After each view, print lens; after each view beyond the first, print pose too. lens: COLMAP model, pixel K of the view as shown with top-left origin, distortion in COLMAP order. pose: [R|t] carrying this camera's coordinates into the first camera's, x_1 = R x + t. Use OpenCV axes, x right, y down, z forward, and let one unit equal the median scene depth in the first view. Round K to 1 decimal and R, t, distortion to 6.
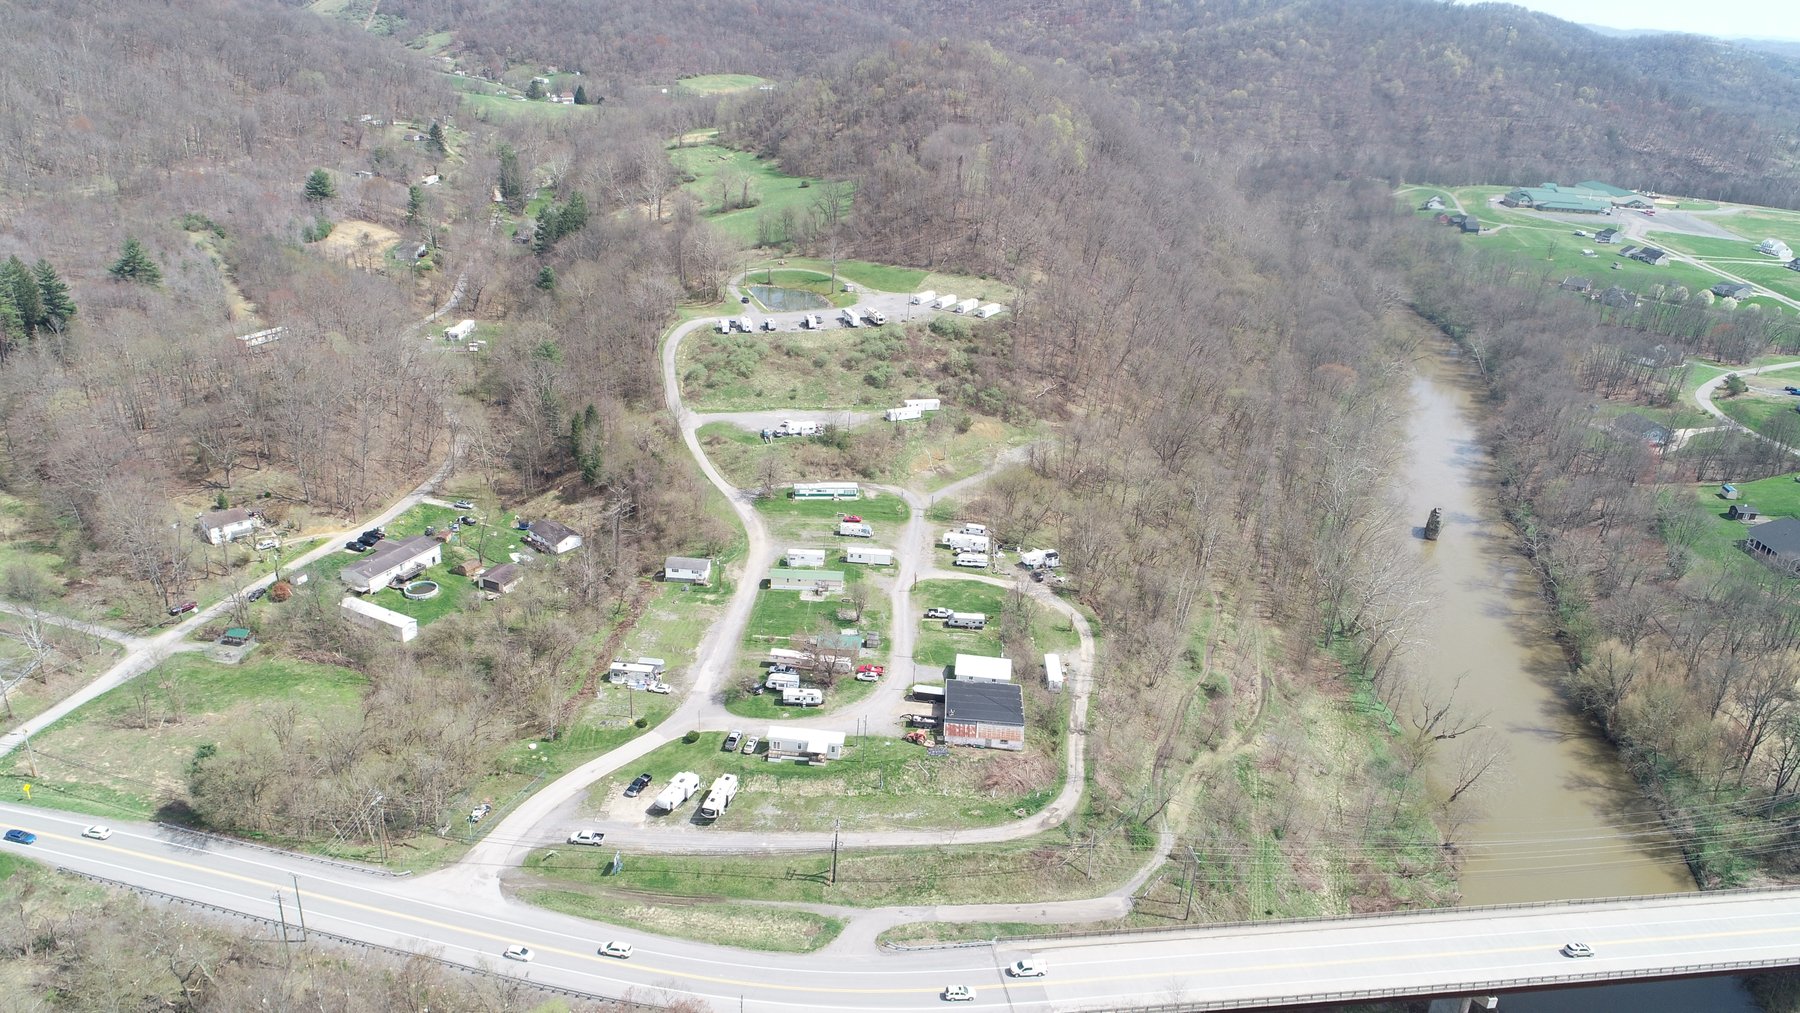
lens RADIAL K [[1197.6, 0, 903.8], [0, 1197.6, 504.0], [0, 0, 1]] dist [-0.006505, 0.000604]
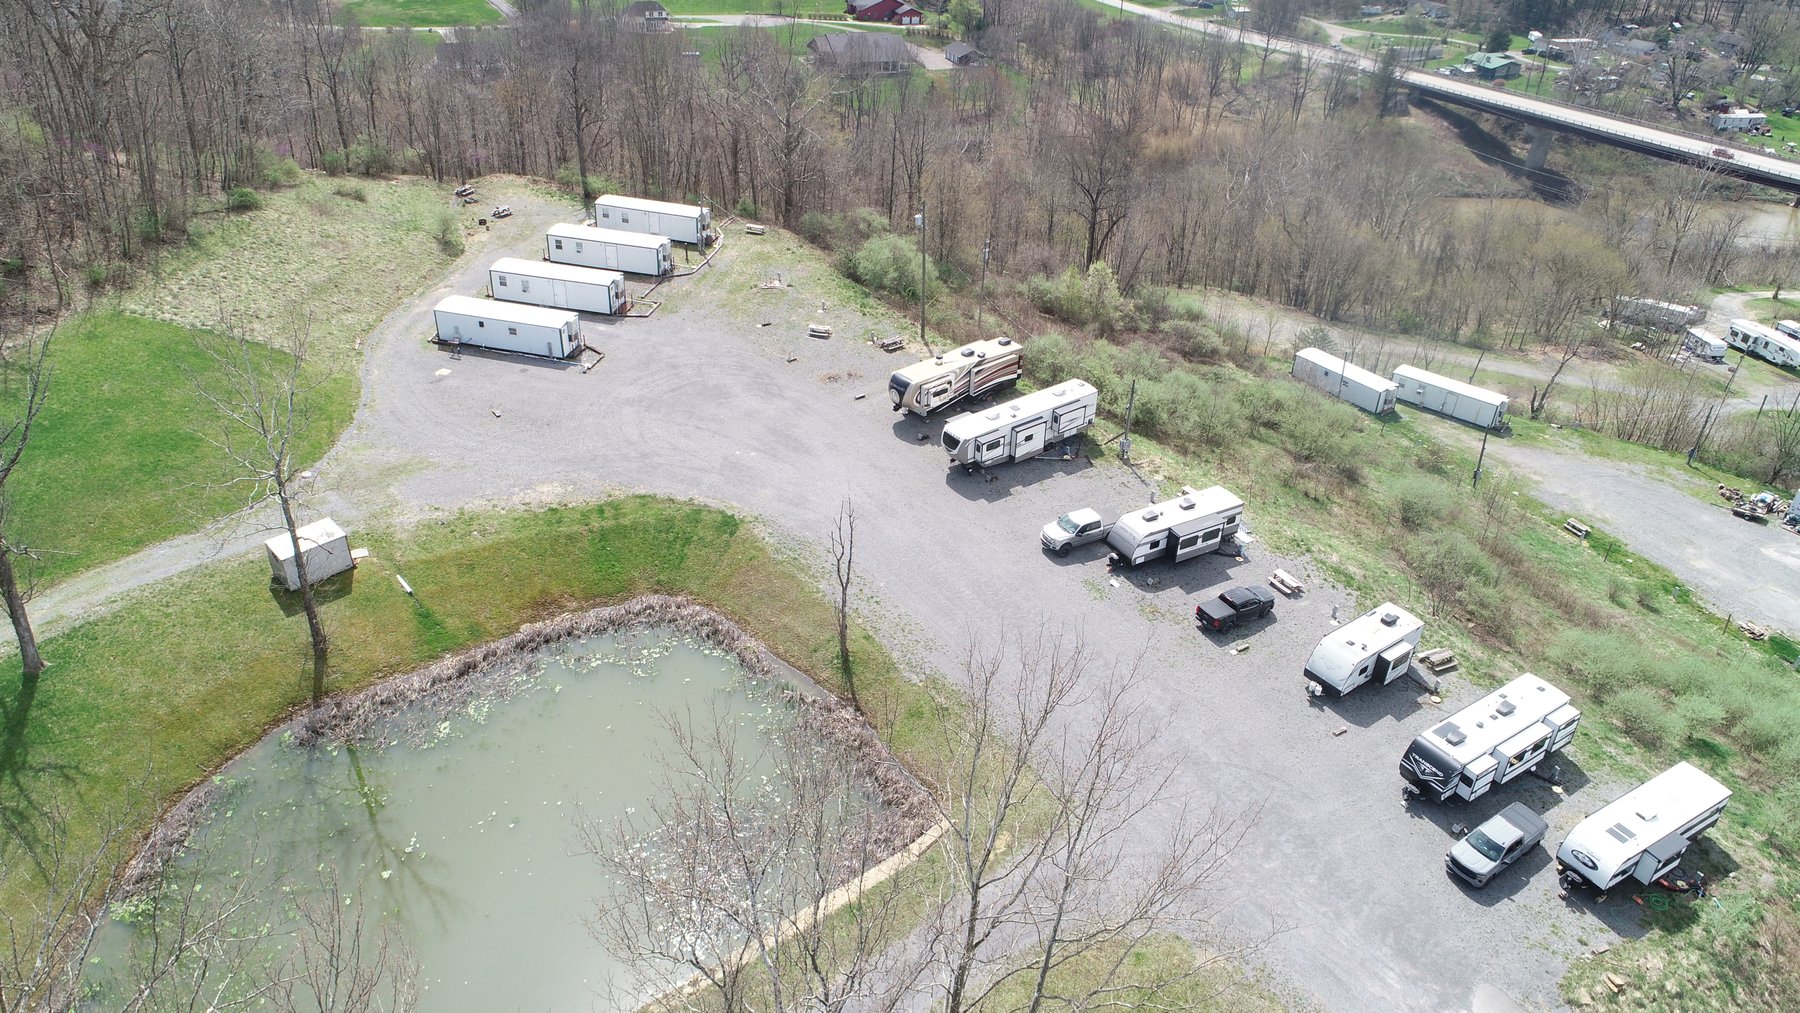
lens RADIAL K [[1197.6, 0, 903.3], [0, 1197.6, 504.1], [0, 0, 1]] dist [-0.006505, 0.000604]
pose [[-0.321411, -0.552881, 0.768776, -0.291839], [0.326436, 0.697398, 0.638025, -0.410218], [-0.888895, 0.456025, -0.043671, 1.495178]]
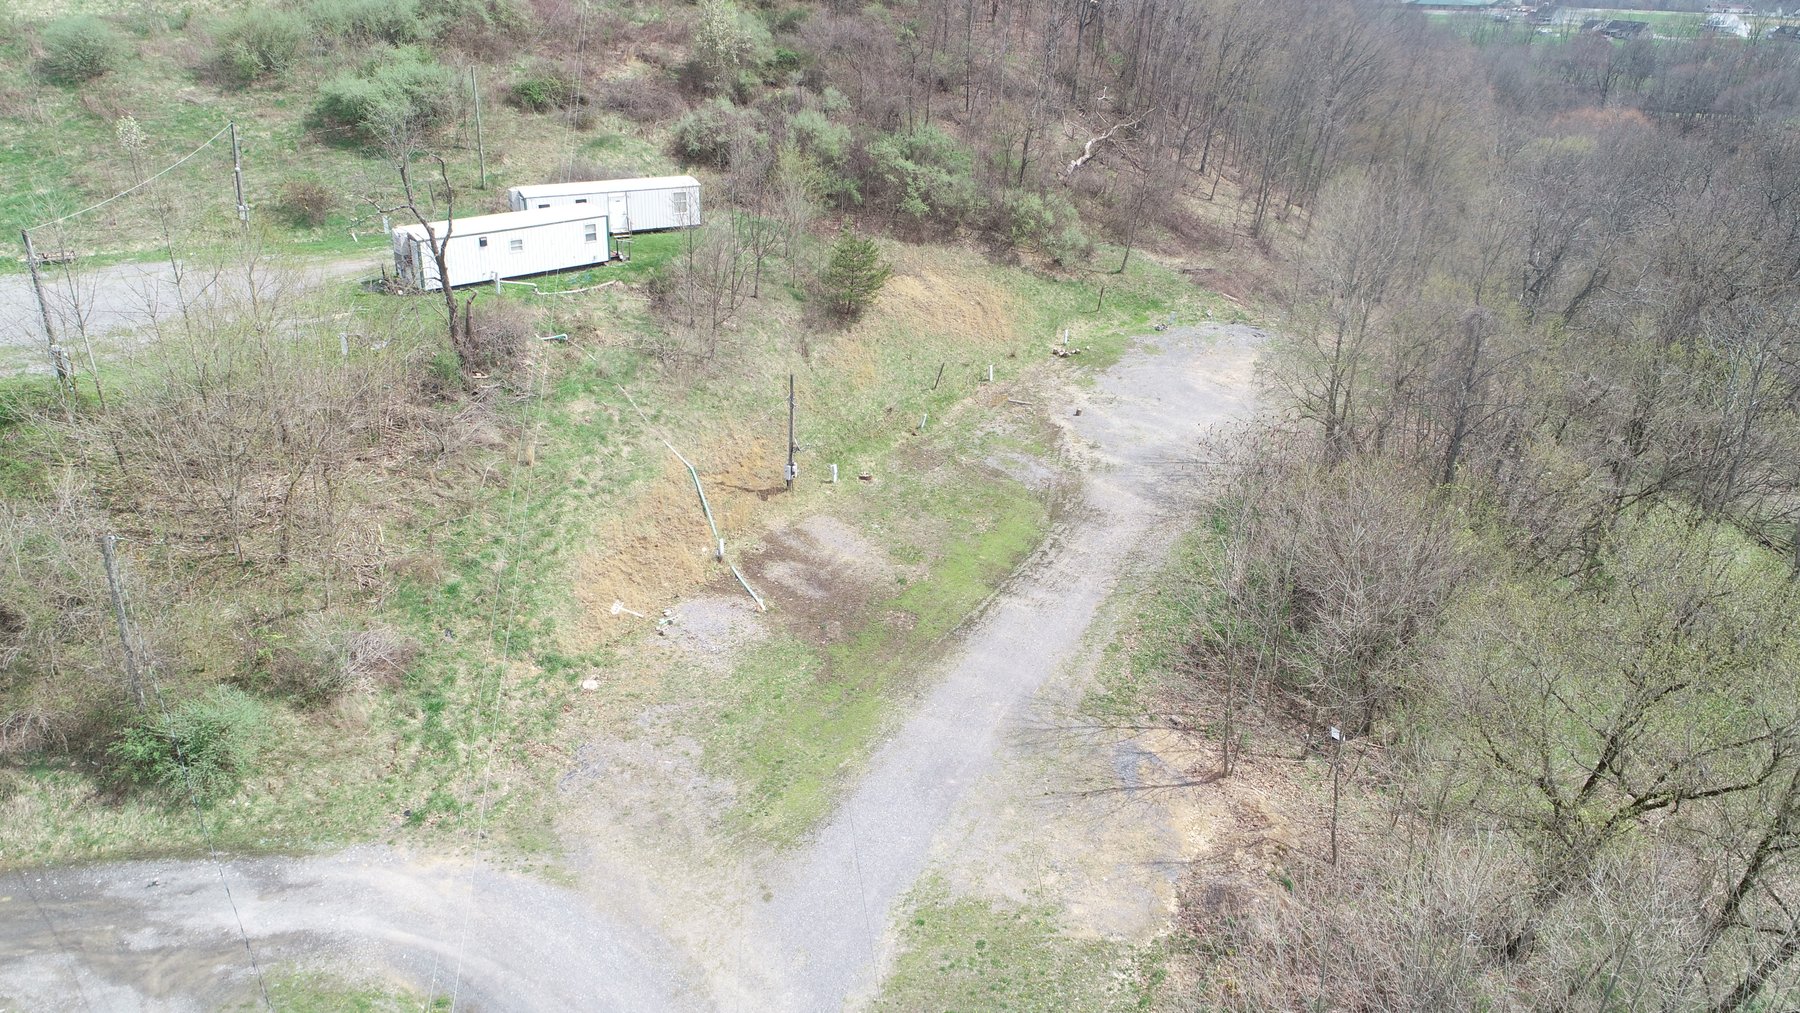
lens RADIAL K [[1197.6, 0, 900.5], [0, 1197.6, 501.2], [0, 0, 1]] dist [-0.006505, 0.000604]
pose [[0.966481, -0.132025, 0.220190, 0.015558], [0.122896, 0.990910, 0.054720, -0.052773], [-0.225412, -0.025825, 0.973921, 1.048262]]
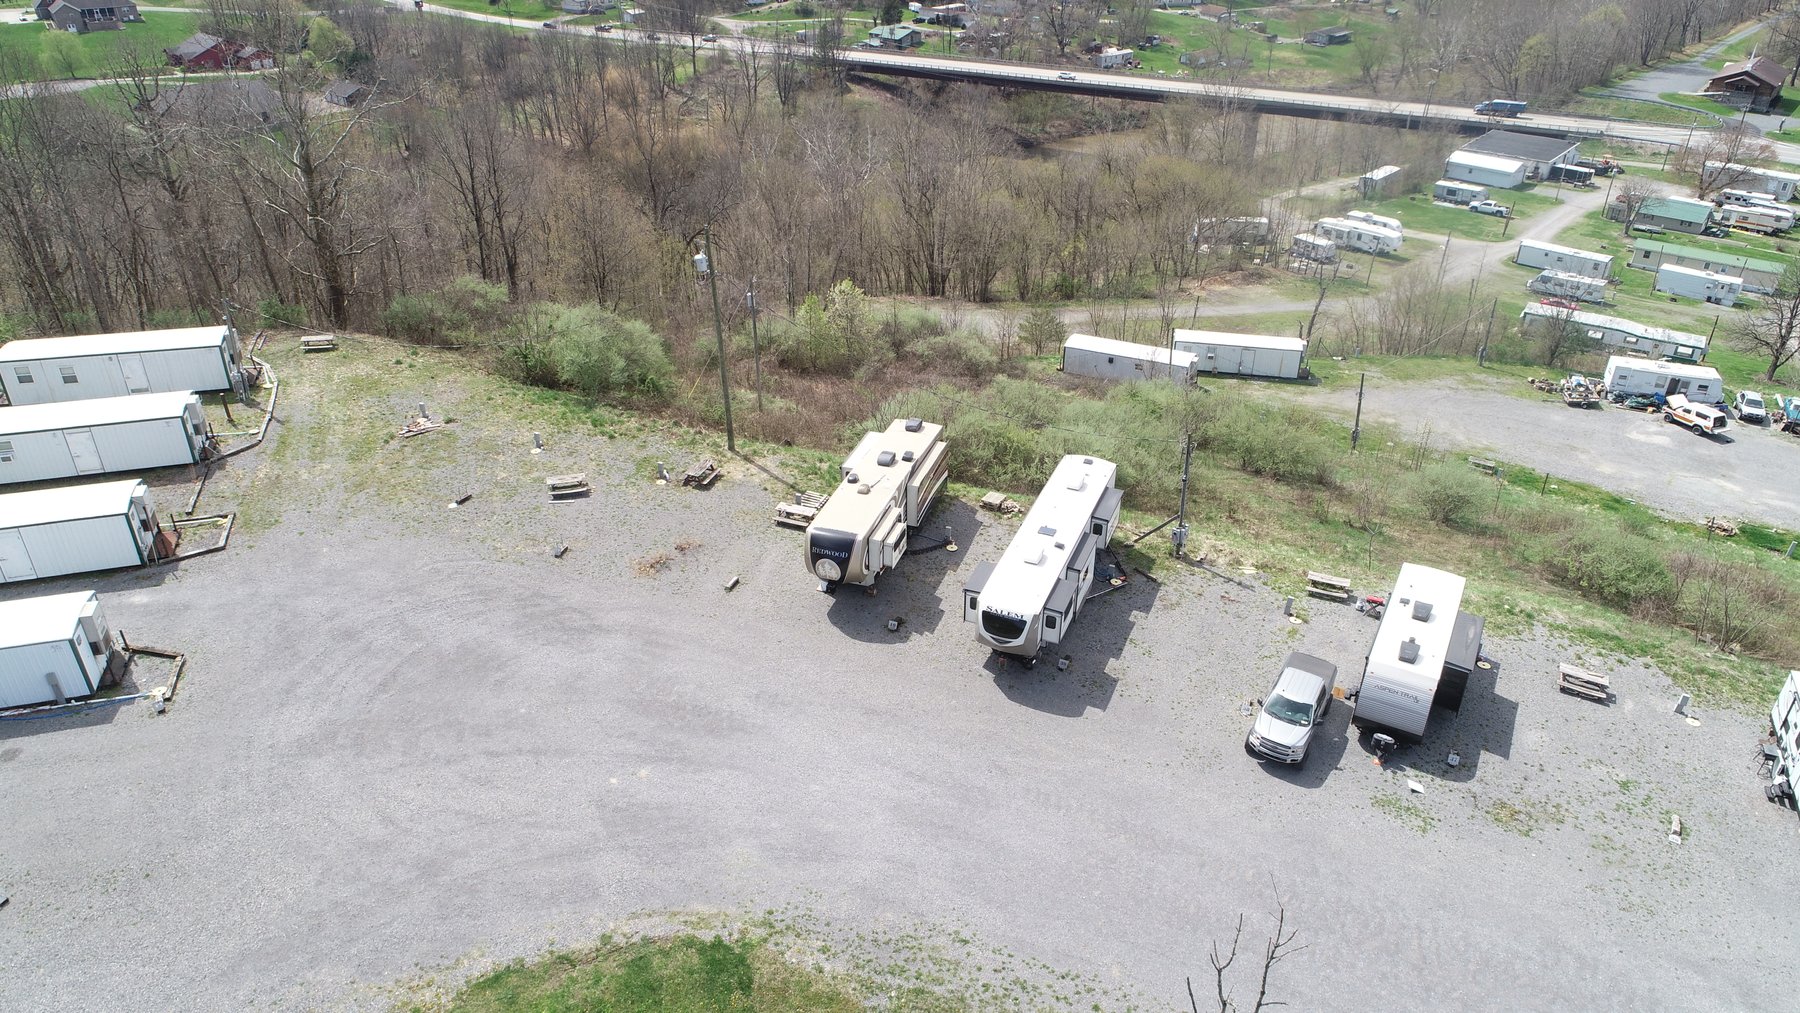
lens RADIAL K [[1197.6, 0, 901.8], [0, 1197.6, 505.1], [0, 0, 1]] dist [-0.006505, 0.000604]
pose [[-0.755277, -0.378685, 0.534934, -0.138007], [0.213945, 0.629026, 0.747365, -0.366184], [-0.619503, 0.678914, -0.394070, 1.525112]]
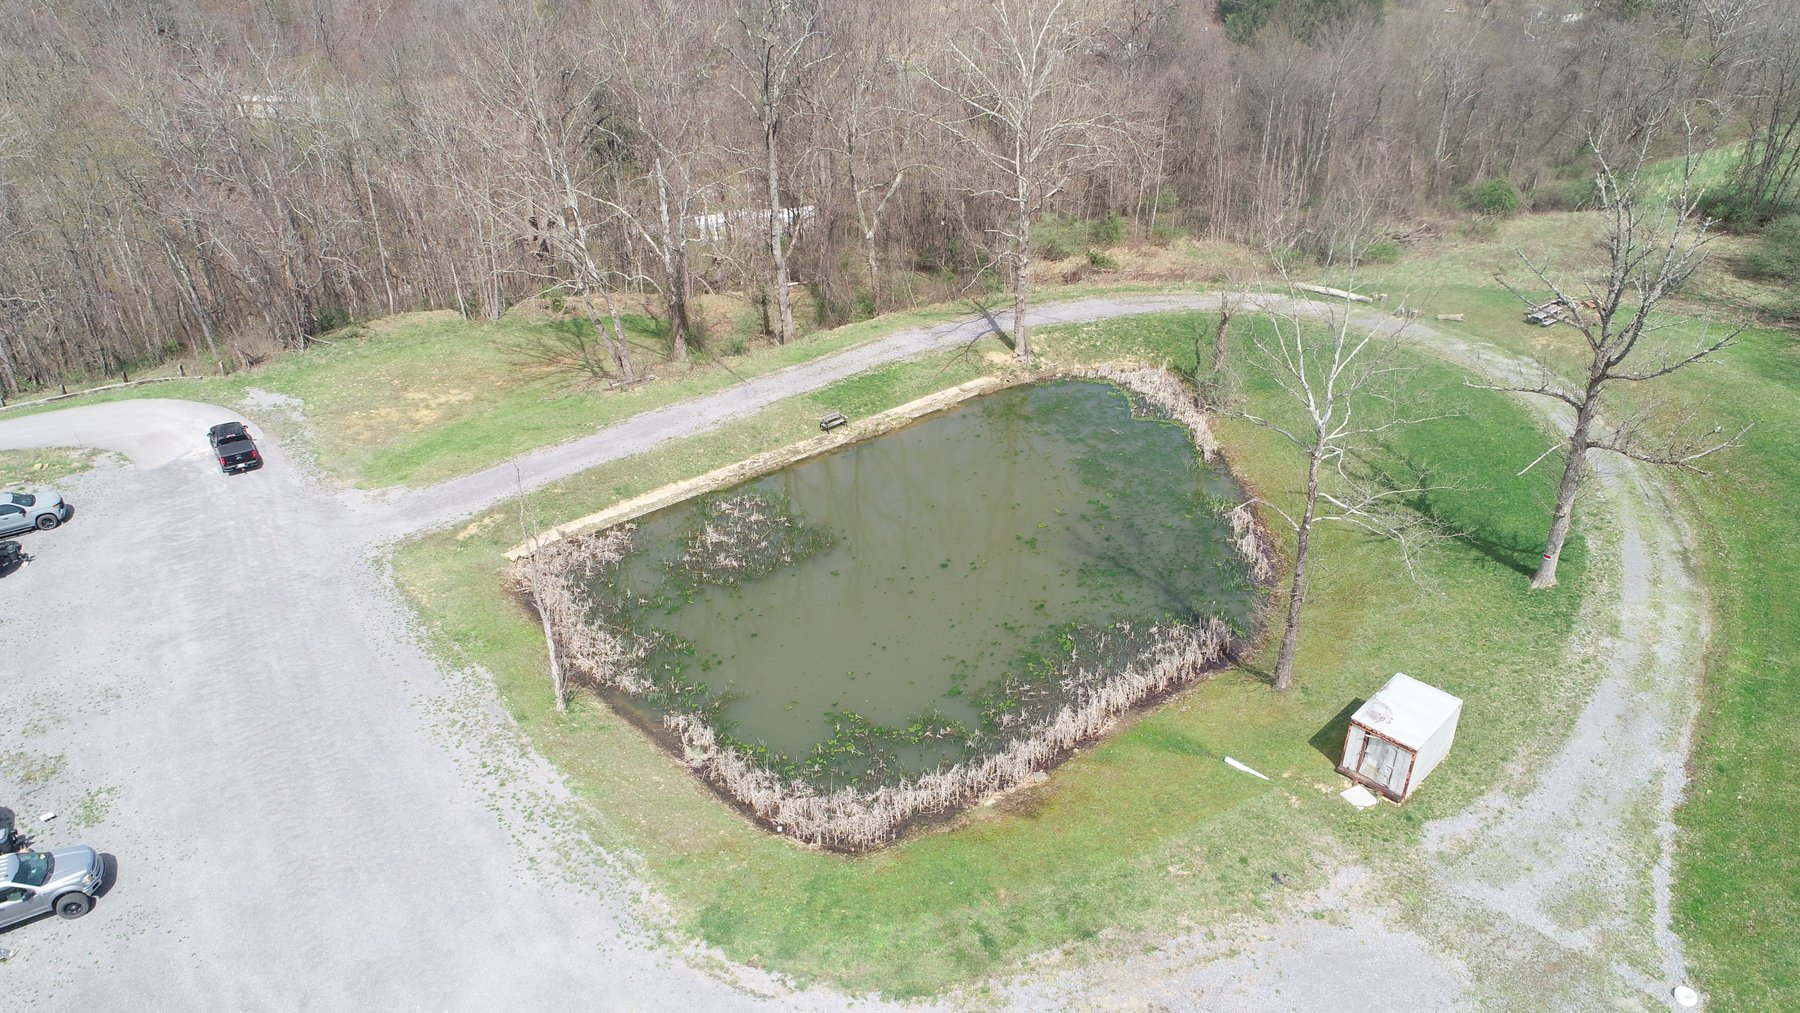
lens RADIAL K [[1197.6, 0, 900.9], [0, 1197.6, 504.7], [0, 0, 1]] dist [-0.006505, 0.000604]
pose [[0.321759, 0.428934, -0.844089, 0.018490], [-0.356996, 0.880660, 0.311435, -0.337060], [0.876941, 0.201130, 0.436488, 1.471866]]
